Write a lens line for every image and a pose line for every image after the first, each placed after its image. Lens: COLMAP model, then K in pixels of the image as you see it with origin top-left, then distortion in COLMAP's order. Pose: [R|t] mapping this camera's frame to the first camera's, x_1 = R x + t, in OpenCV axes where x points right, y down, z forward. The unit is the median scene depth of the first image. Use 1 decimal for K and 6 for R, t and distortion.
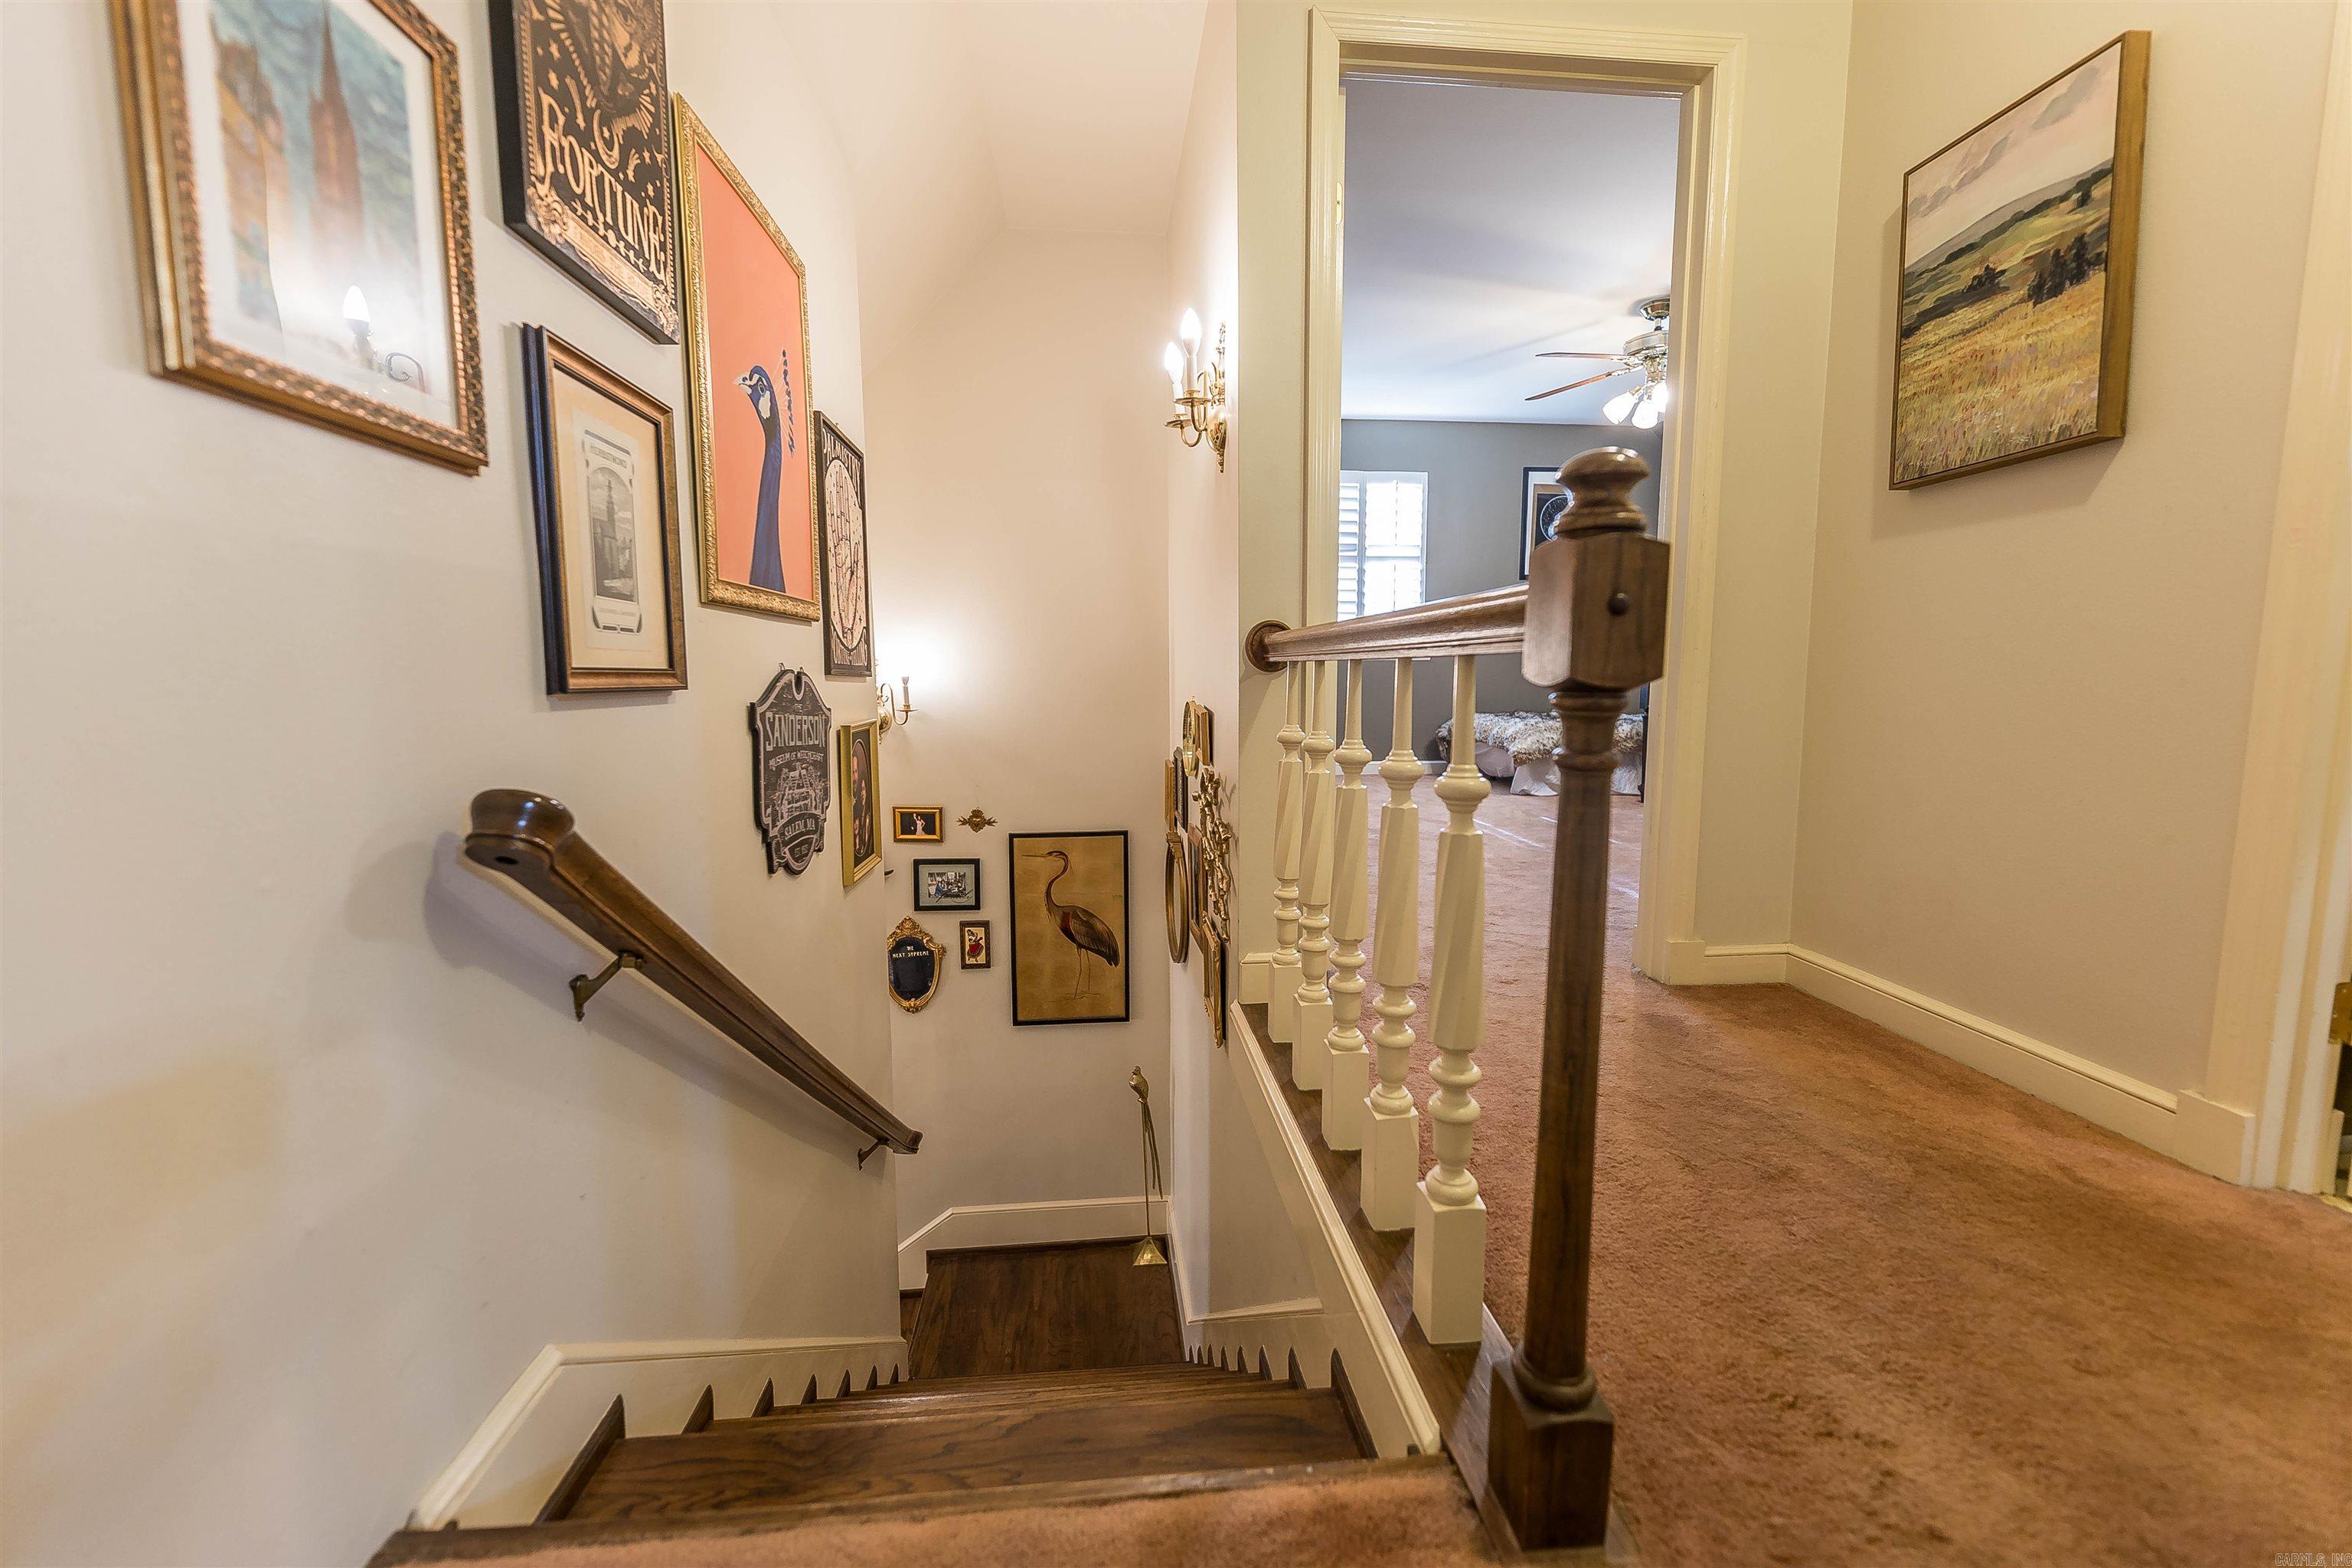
lens RADIAL K [[946.3, 0, 1174.4], [0, 946.3, 774.2], [0, 0, 1]] dist [-0.003388, 0.001535]
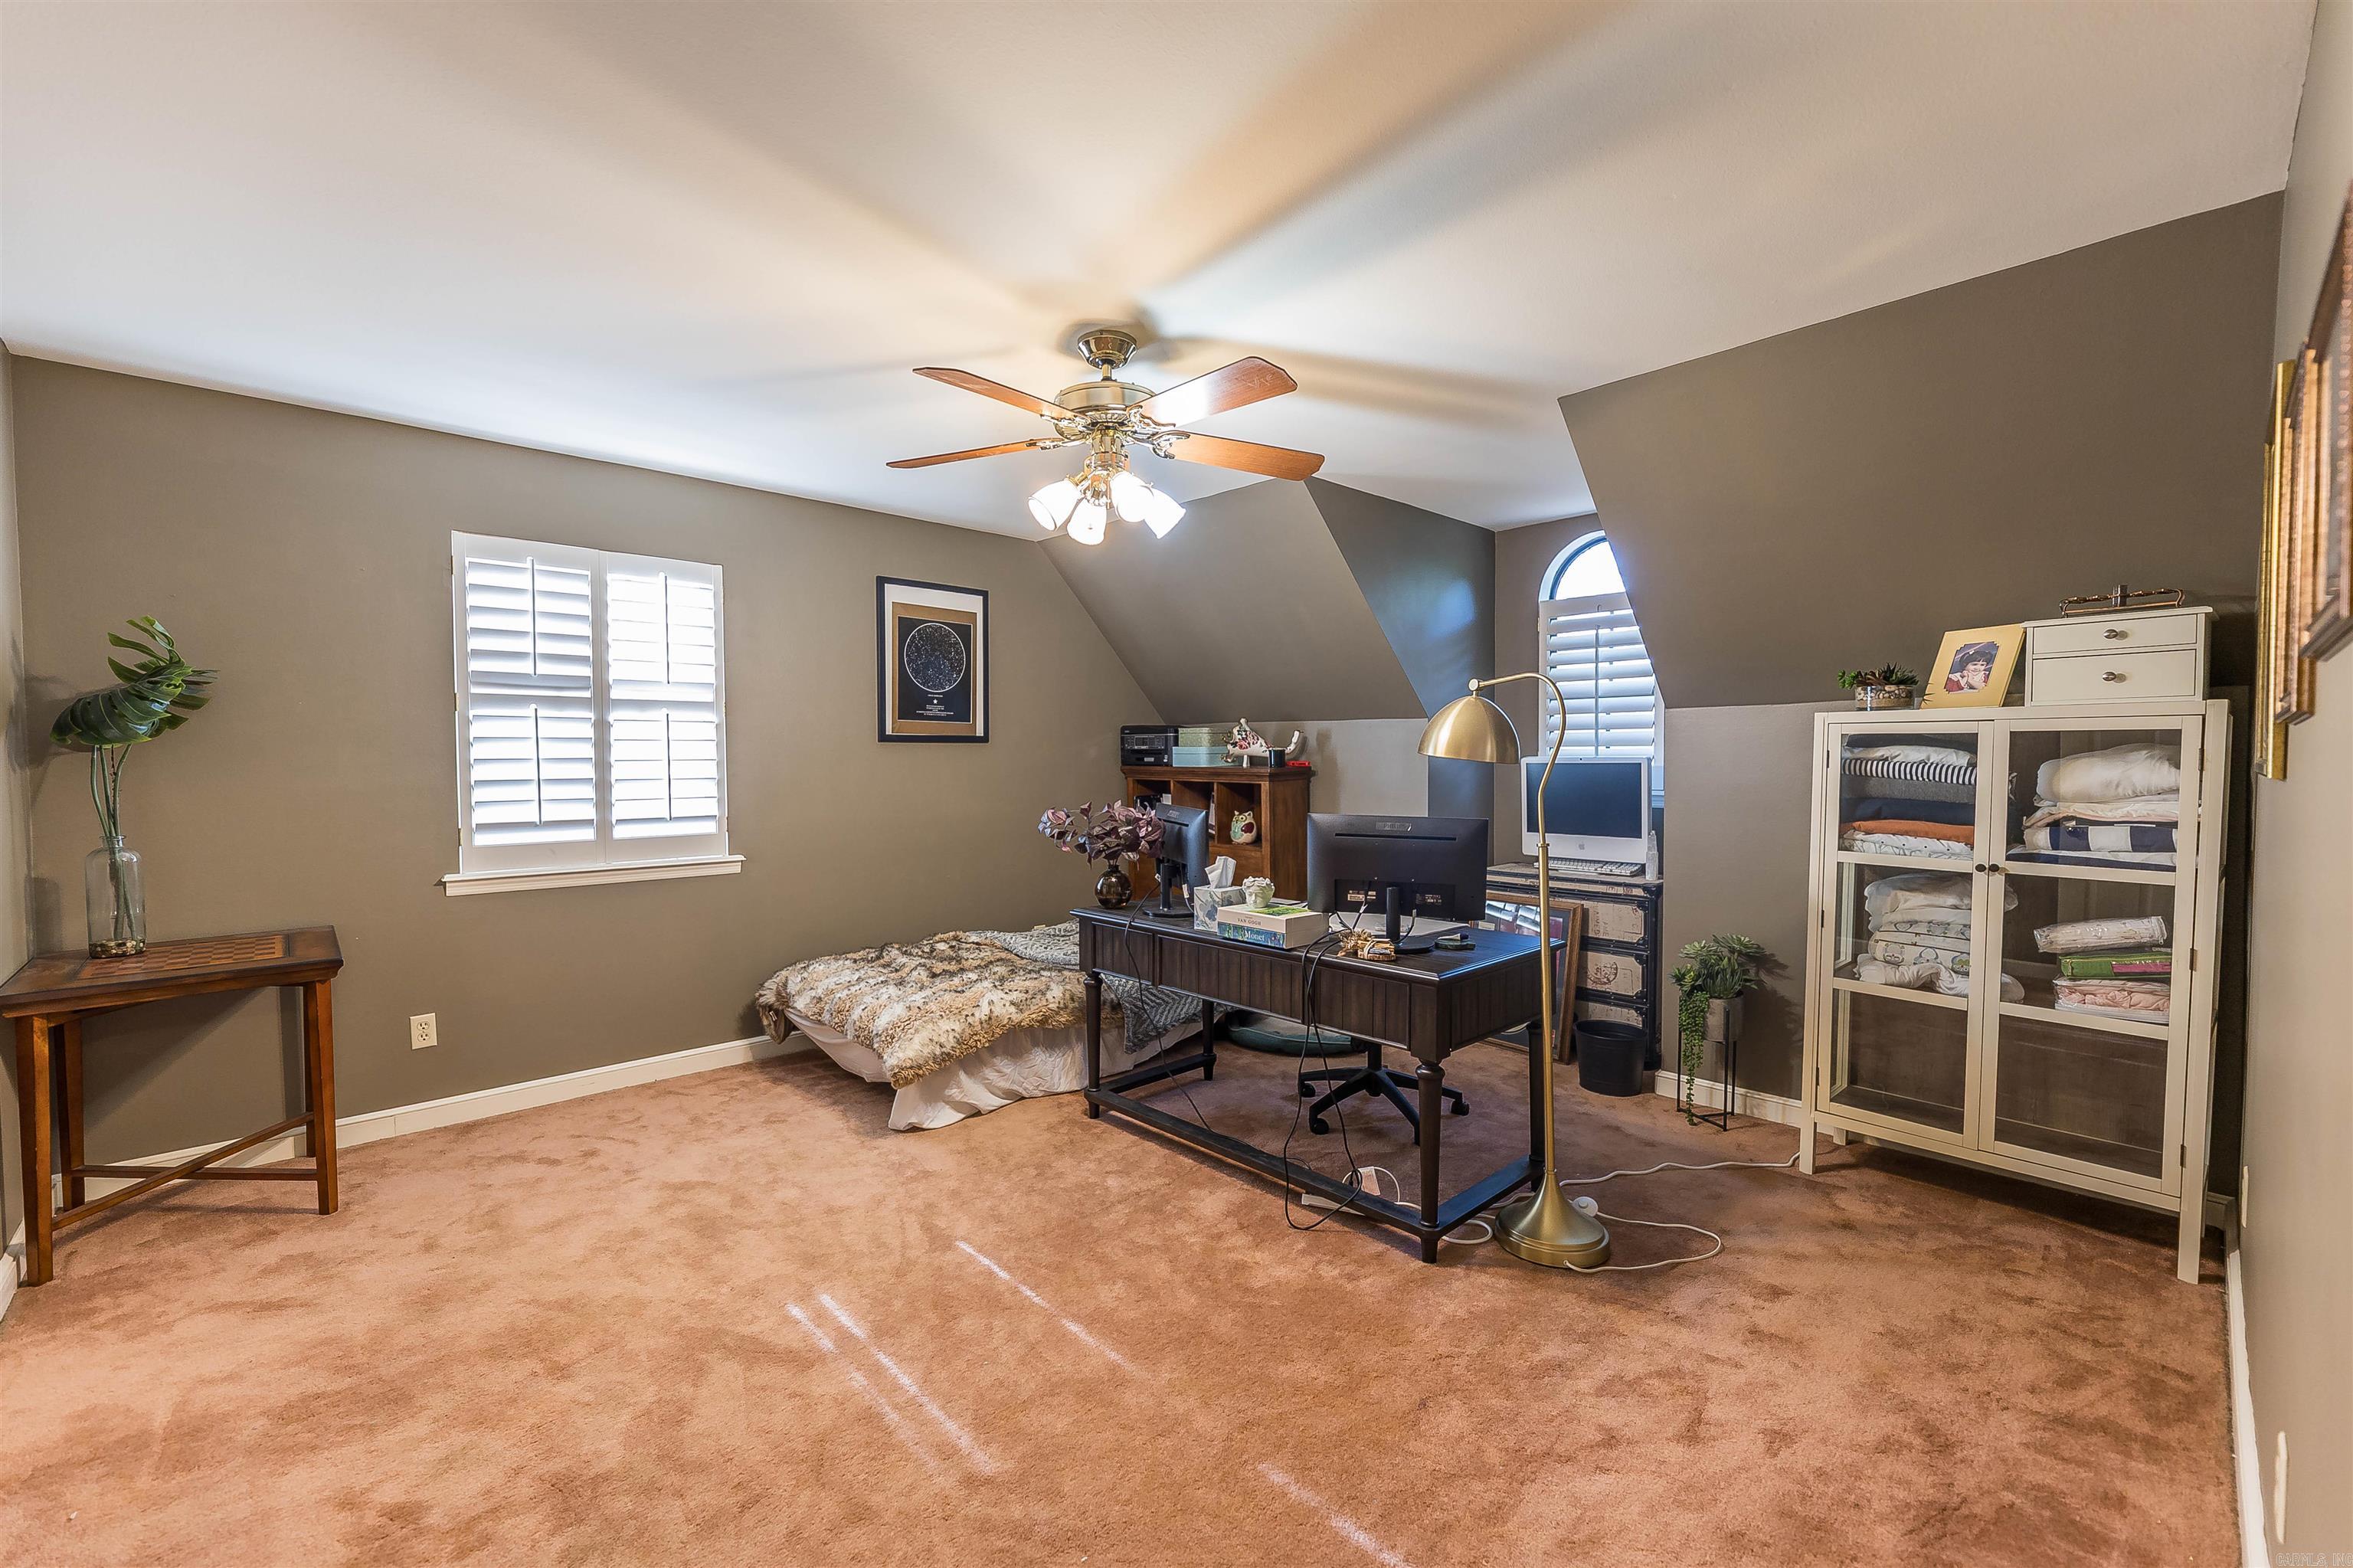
lens RADIAL K [[946.8, 0, 1172.1], [0, 946.8, 787.9], [0, 0, 1]] dist [-0.003388, 0.001535]
pose [[0.788063, -0.020331, 0.615259, 0.119849], [0.068815, 0.996100, -0.055228, -0.125109], [-0.611736, 0.085862, 0.786388, 0.361970]]
